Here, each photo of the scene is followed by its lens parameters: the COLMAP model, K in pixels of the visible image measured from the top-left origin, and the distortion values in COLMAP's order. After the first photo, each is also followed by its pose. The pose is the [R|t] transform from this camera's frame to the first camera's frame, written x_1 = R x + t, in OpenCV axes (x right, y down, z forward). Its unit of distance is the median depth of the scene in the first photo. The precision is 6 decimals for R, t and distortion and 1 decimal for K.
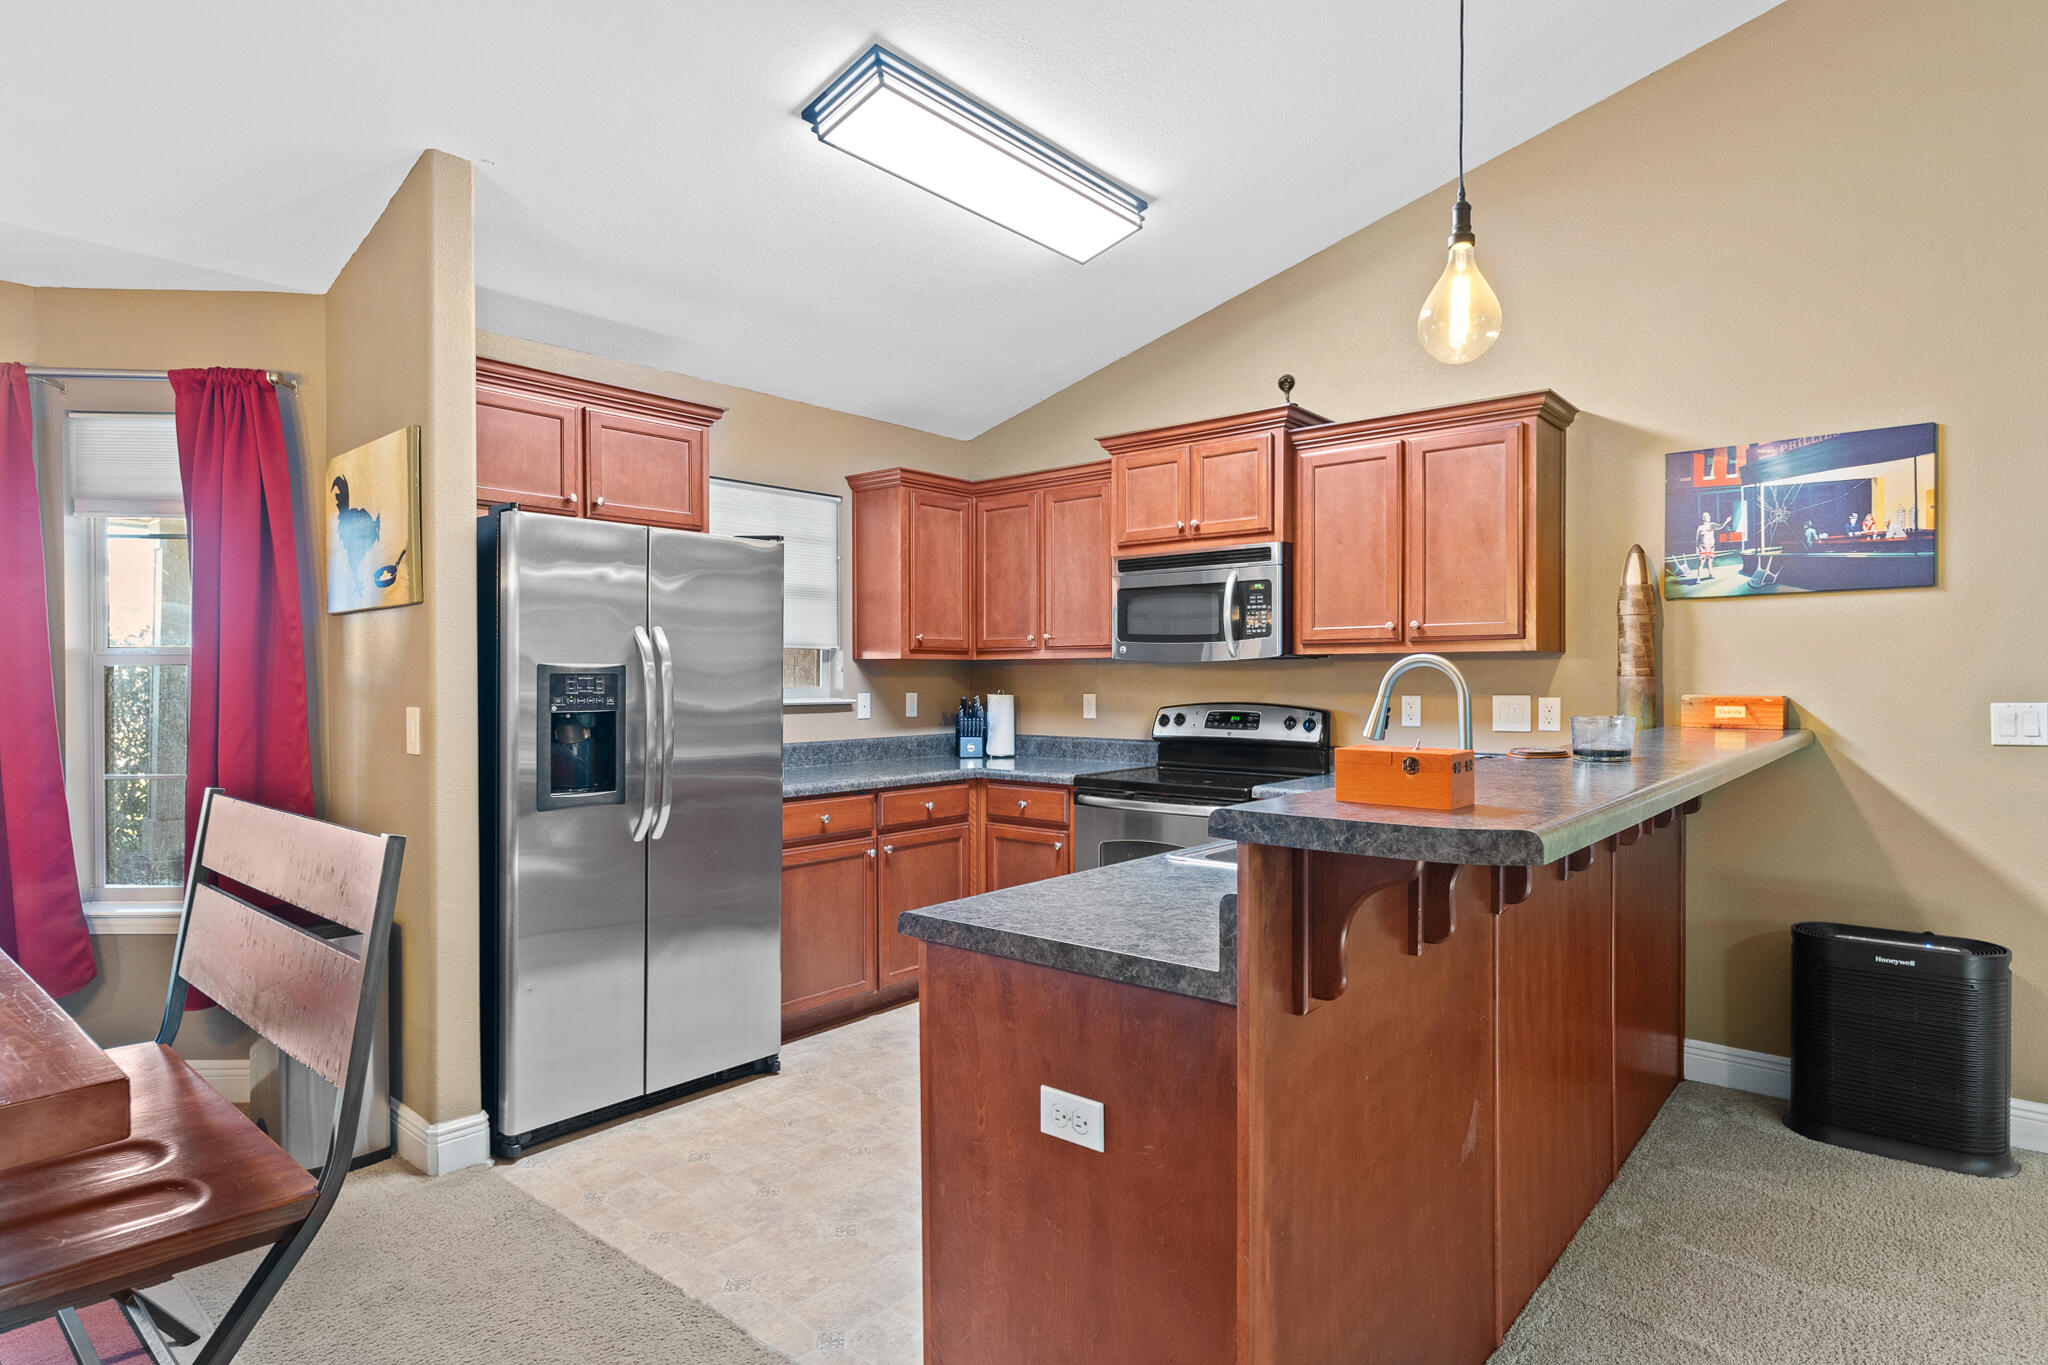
lens RADIAL K [[1109.7, 0, 1026.5], [0, 1109.7, 684.8], [0, 0, 1]] dist [-0.001336, 0.000885]
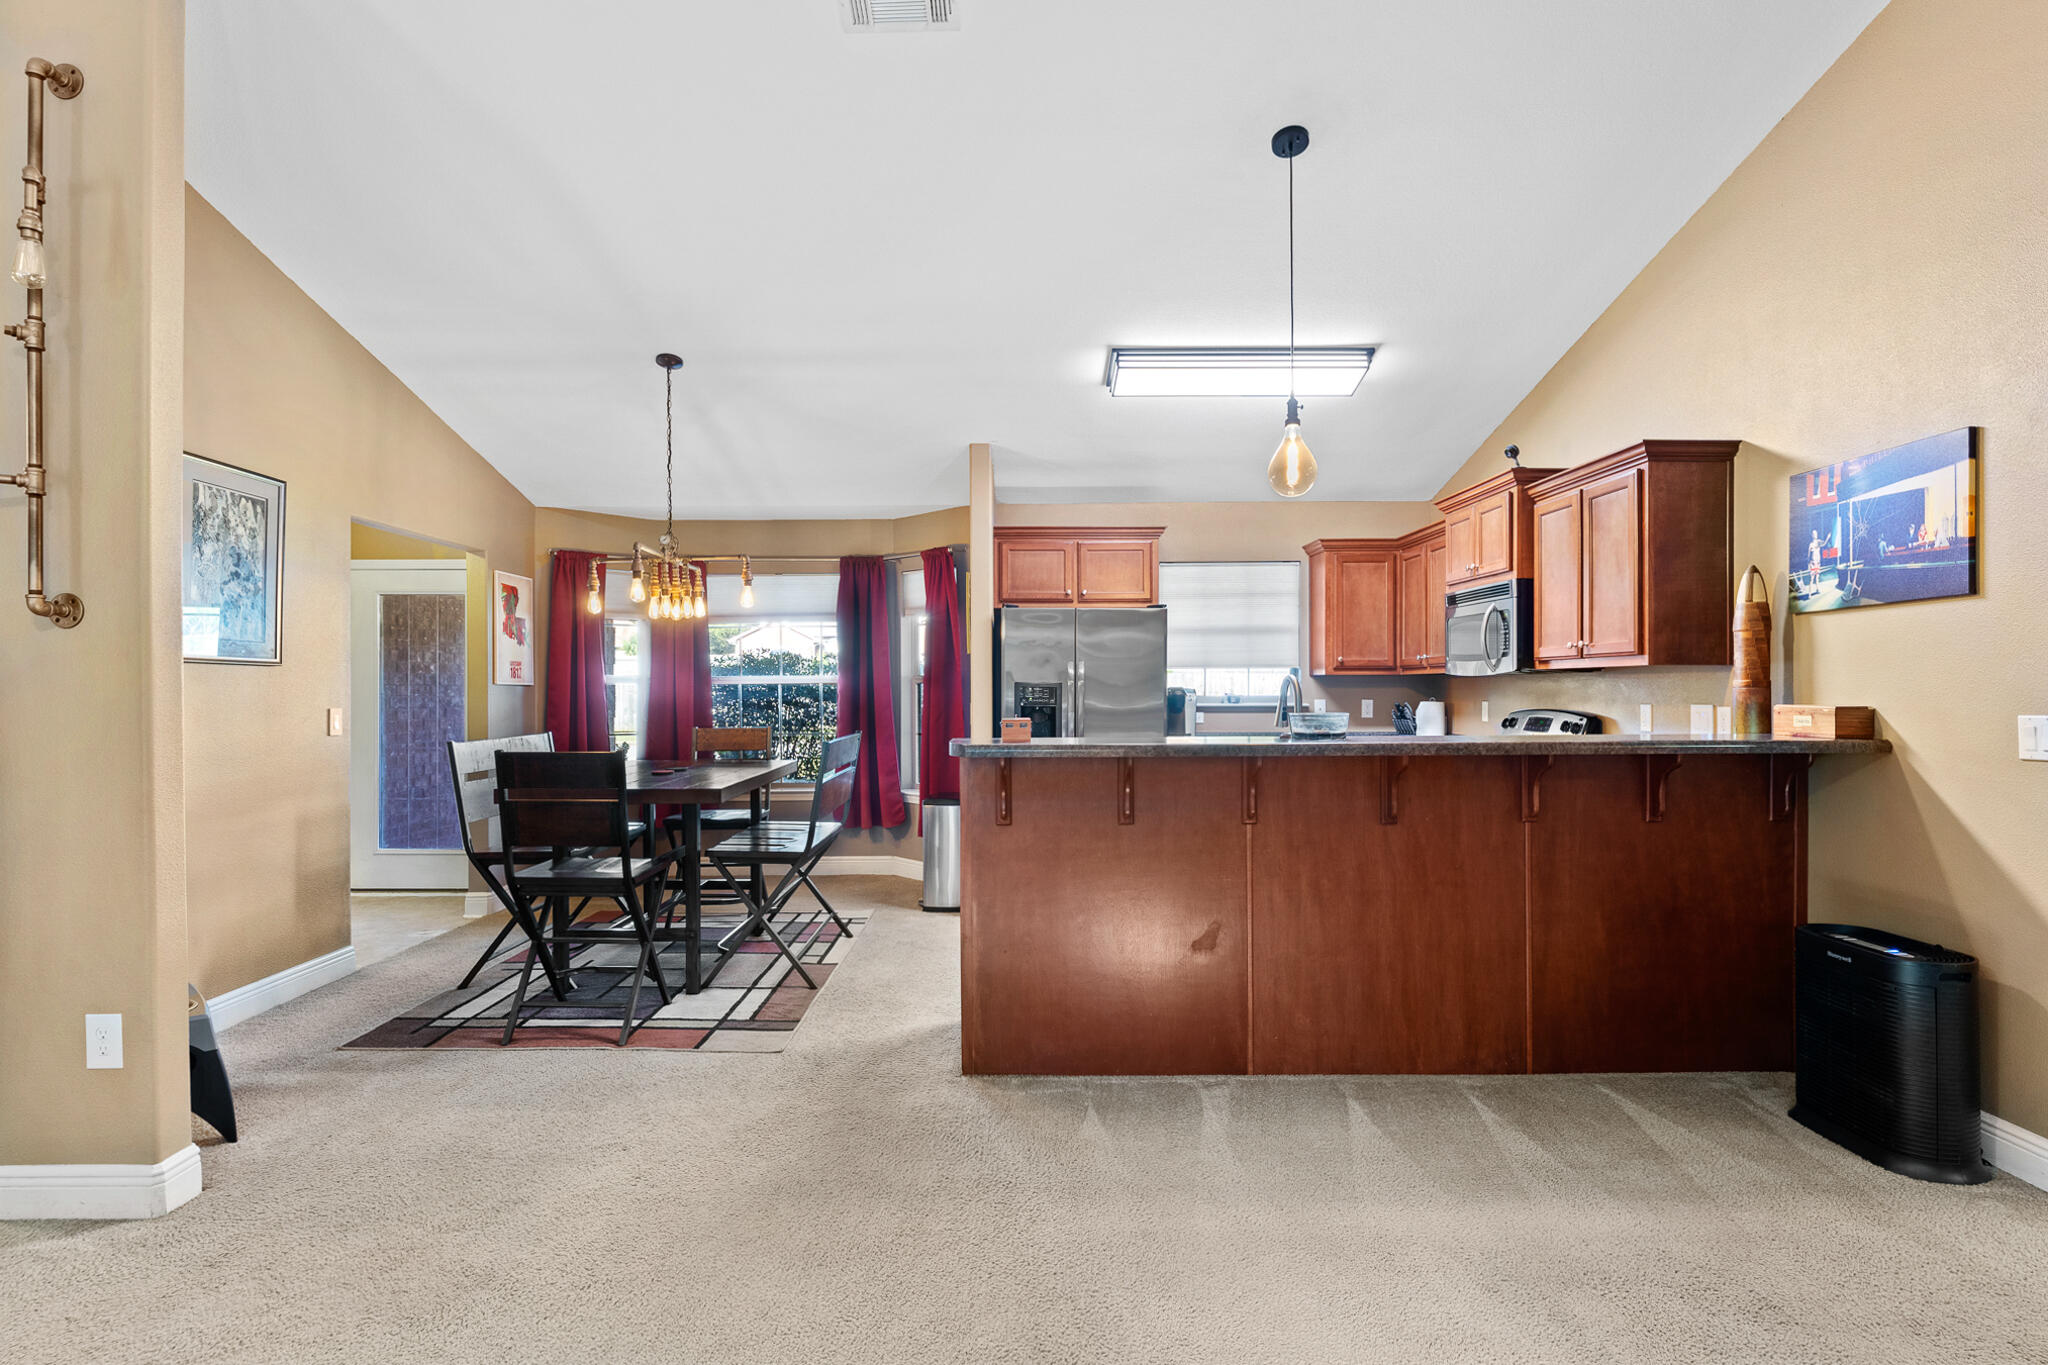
lens RADIAL K [[1056.2, 0, 1012.8], [0, 1056.2, 686.3], [0, 0, 1]] dist [0.004632, -0.000652]
pose [[0.649559, -0.002169, -0.760308, 0.782183], [-0.003197, 0.999979, -0.005584, -0.000565], [0.760304, 0.006058, 0.649539, -0.195211]]
